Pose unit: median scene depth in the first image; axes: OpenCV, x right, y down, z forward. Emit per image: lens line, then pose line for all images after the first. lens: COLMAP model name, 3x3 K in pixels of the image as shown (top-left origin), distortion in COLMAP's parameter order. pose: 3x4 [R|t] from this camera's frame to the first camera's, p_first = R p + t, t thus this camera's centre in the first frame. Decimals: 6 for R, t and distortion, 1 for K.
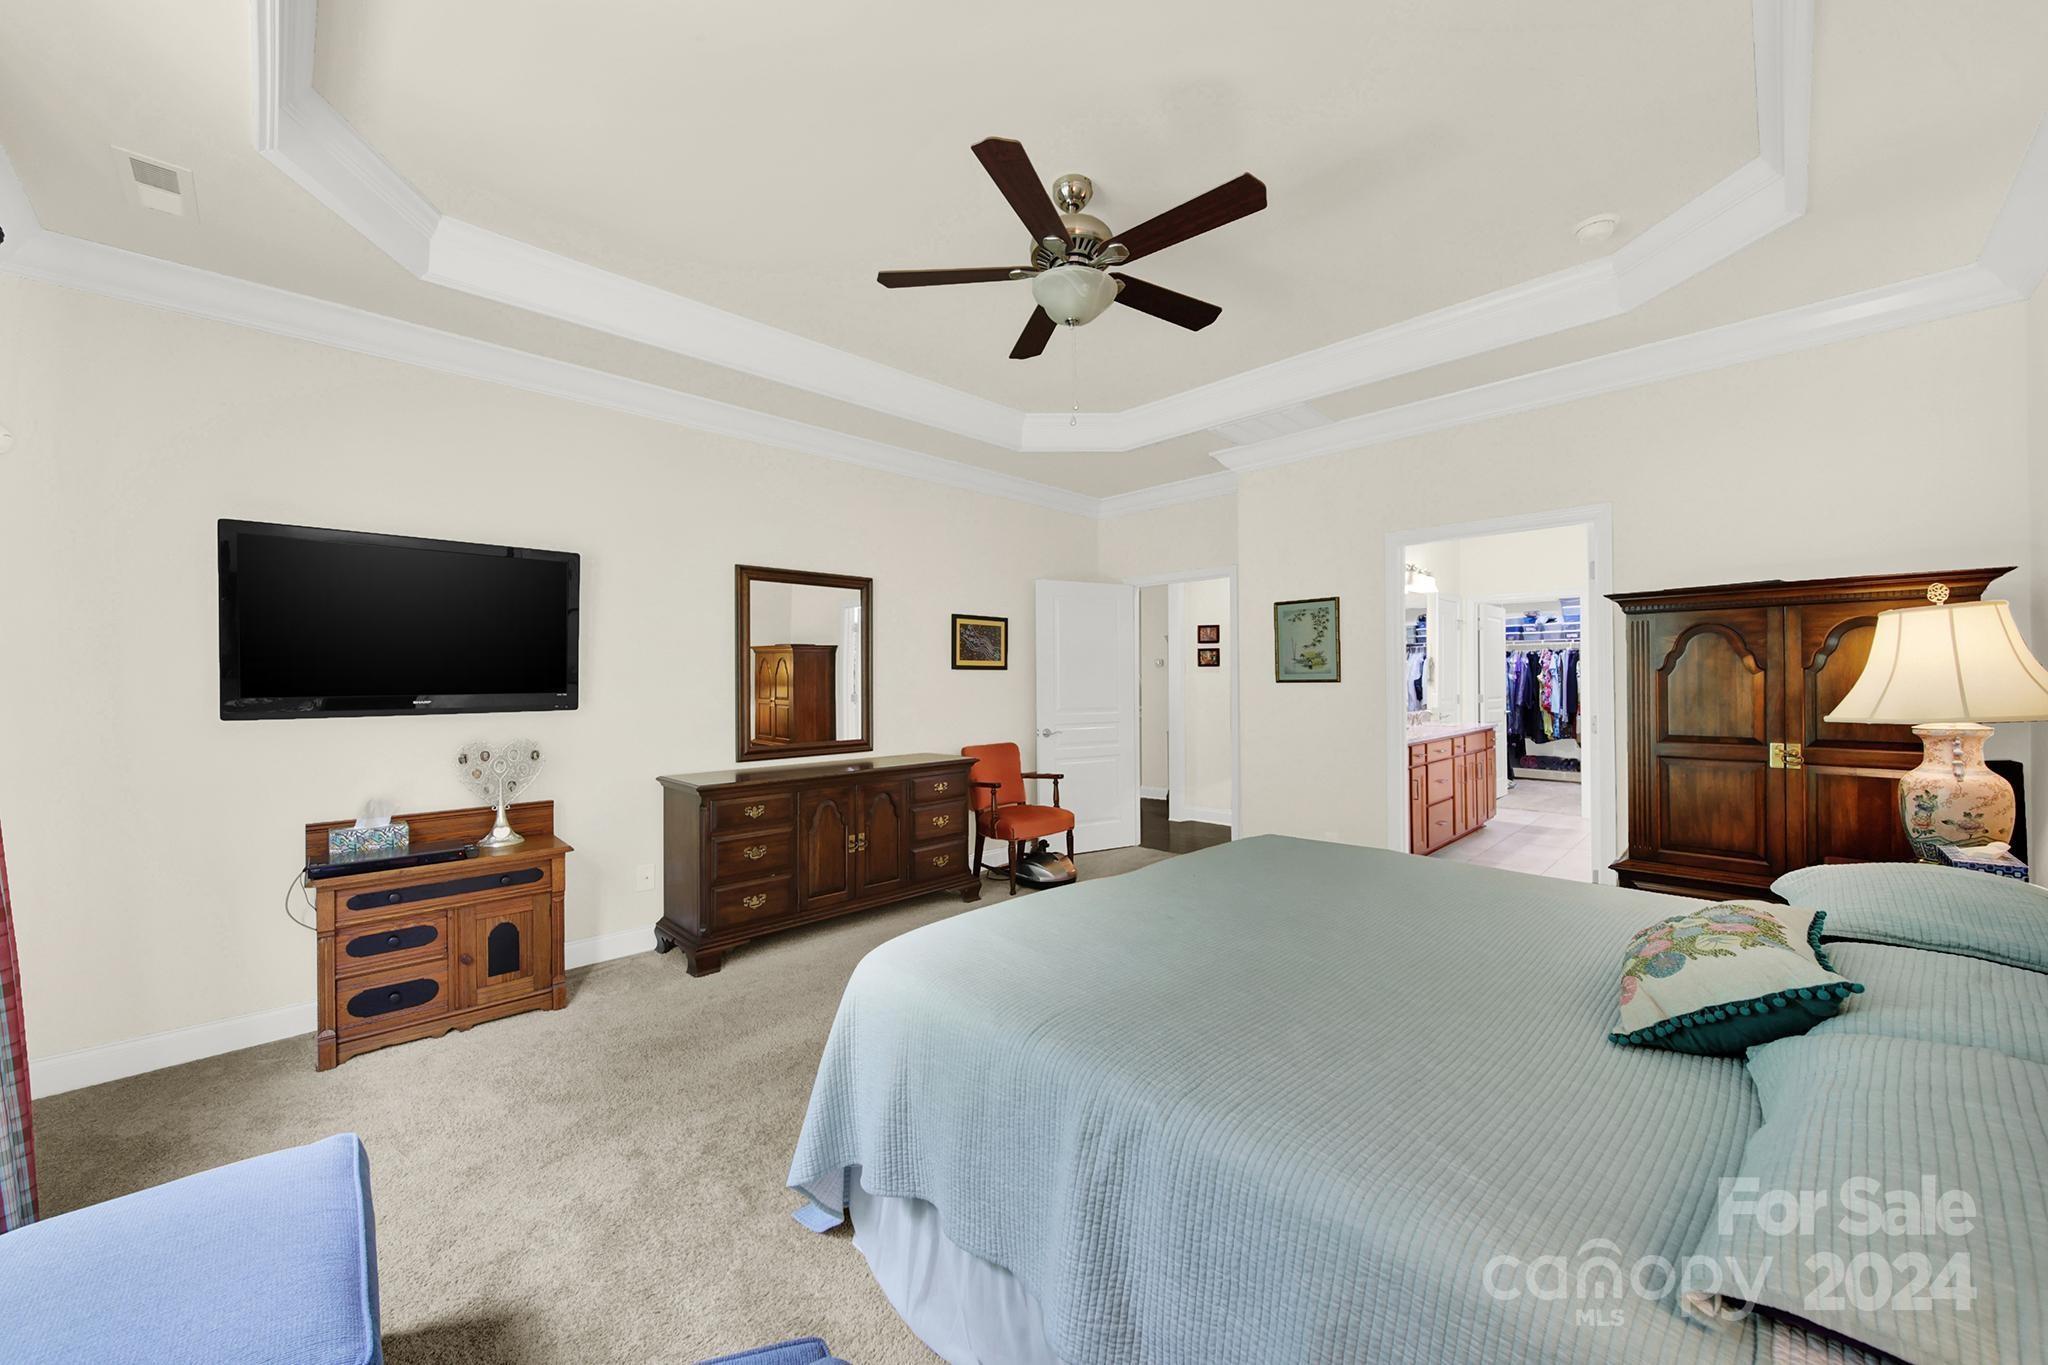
lens RADIAL K [[754.7, 0, 1023.0], [0, 754.7, 681.2], [0, 0, 1]] dist [0.001653, 0.000137]
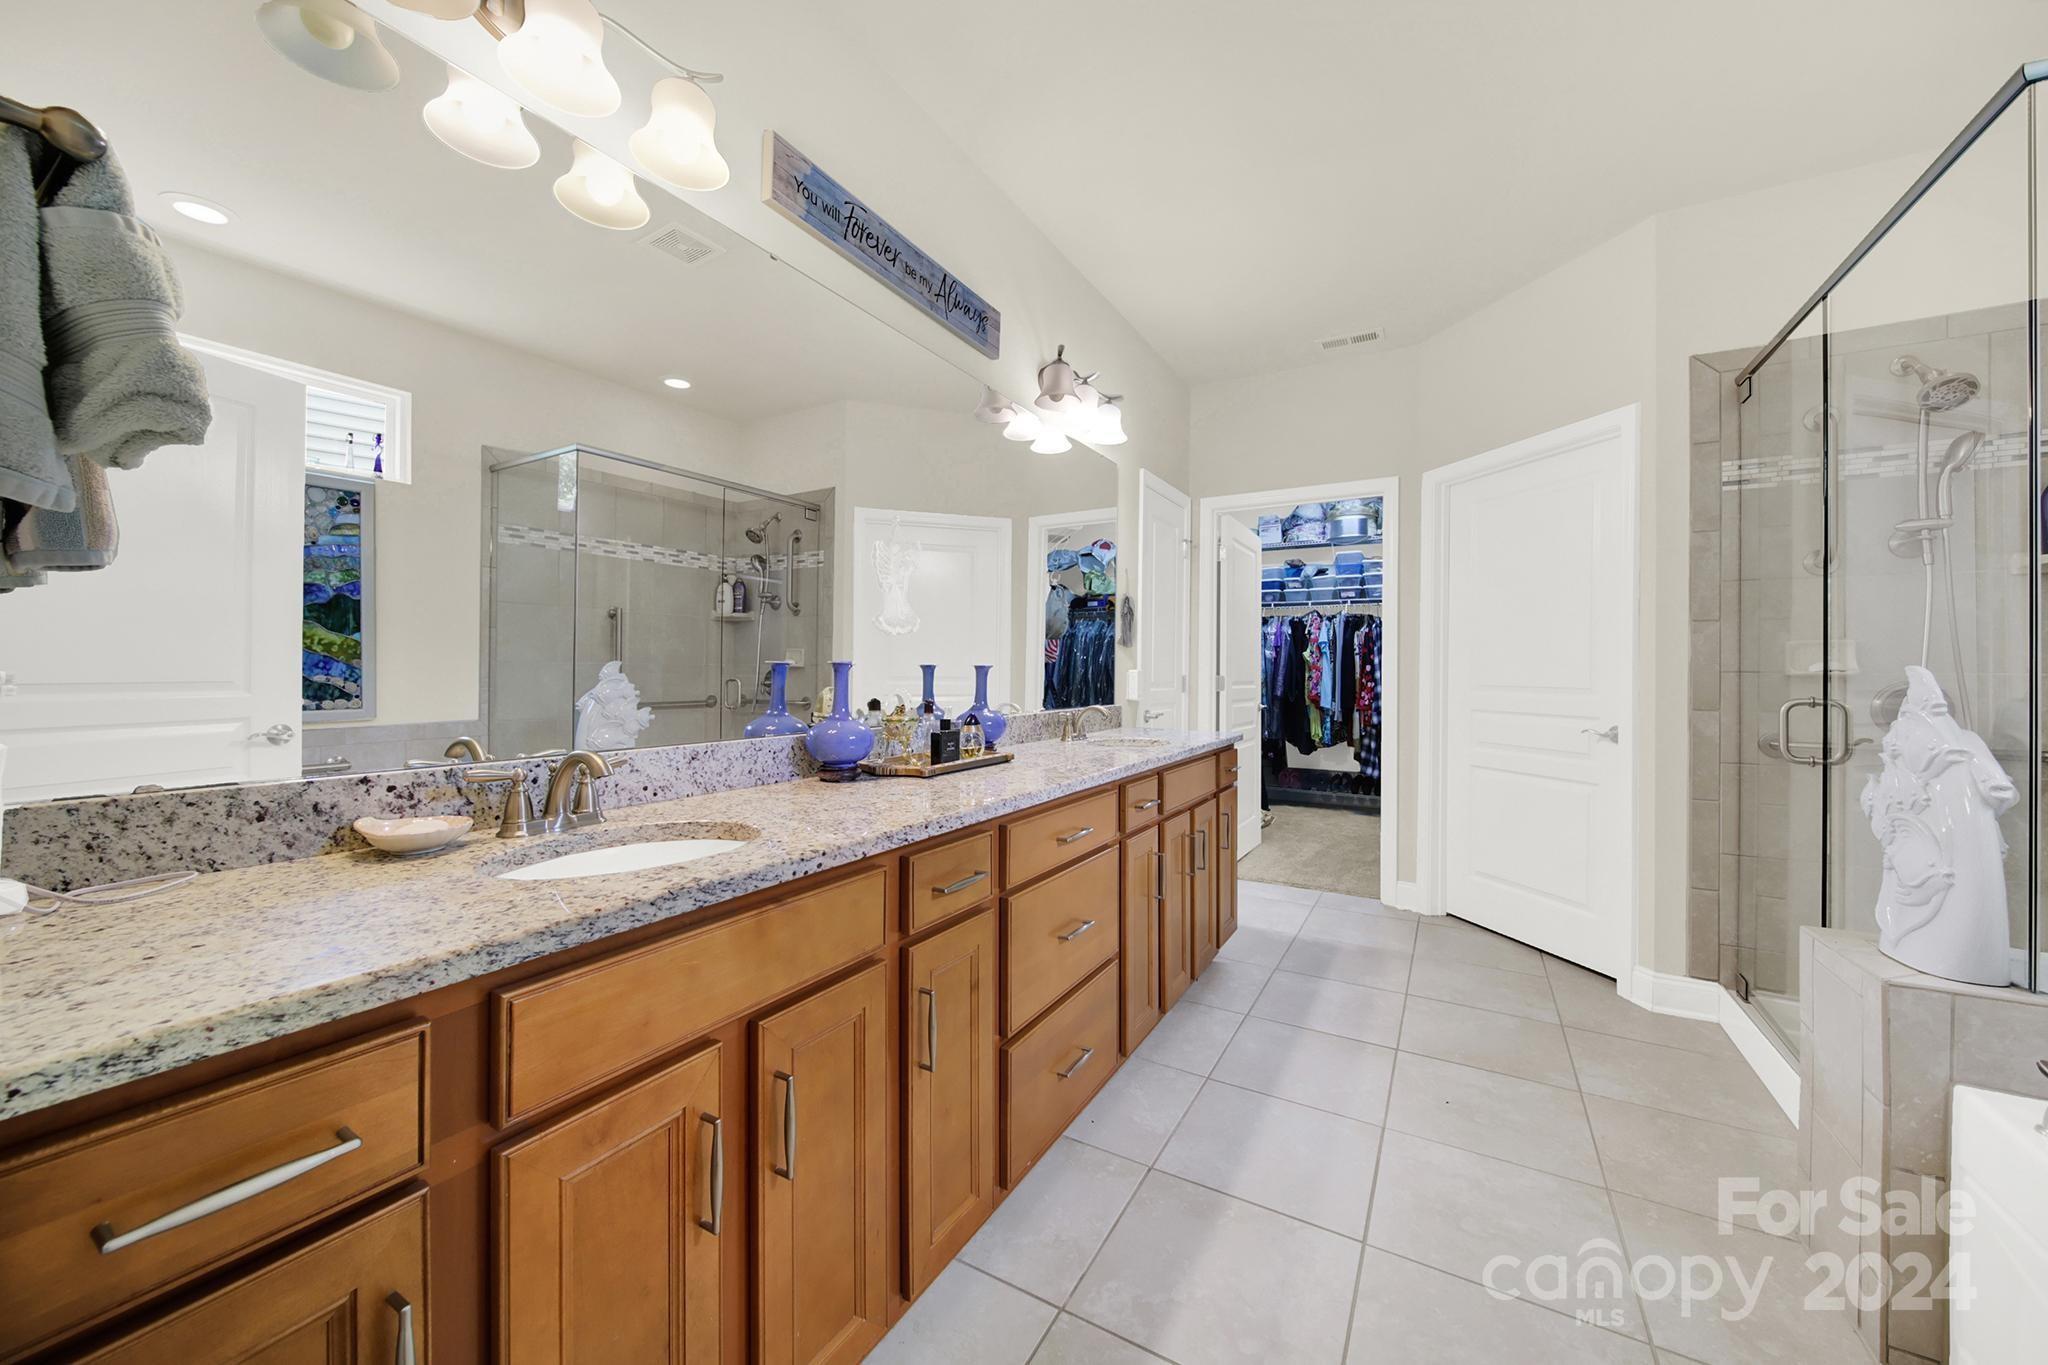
lens RADIAL K [[754.7, 0, 1024.6], [0, 754.7, 679.5], [0, 0, 1]] dist [0.001653, 0.000137]
pose [[0.966174, 0.005540, 0.257830, 0.269368], [-0.007432, 0.999952, 0.006367, 0.014257], [-0.257783, -0.008068, 0.966169, 0.415743]]
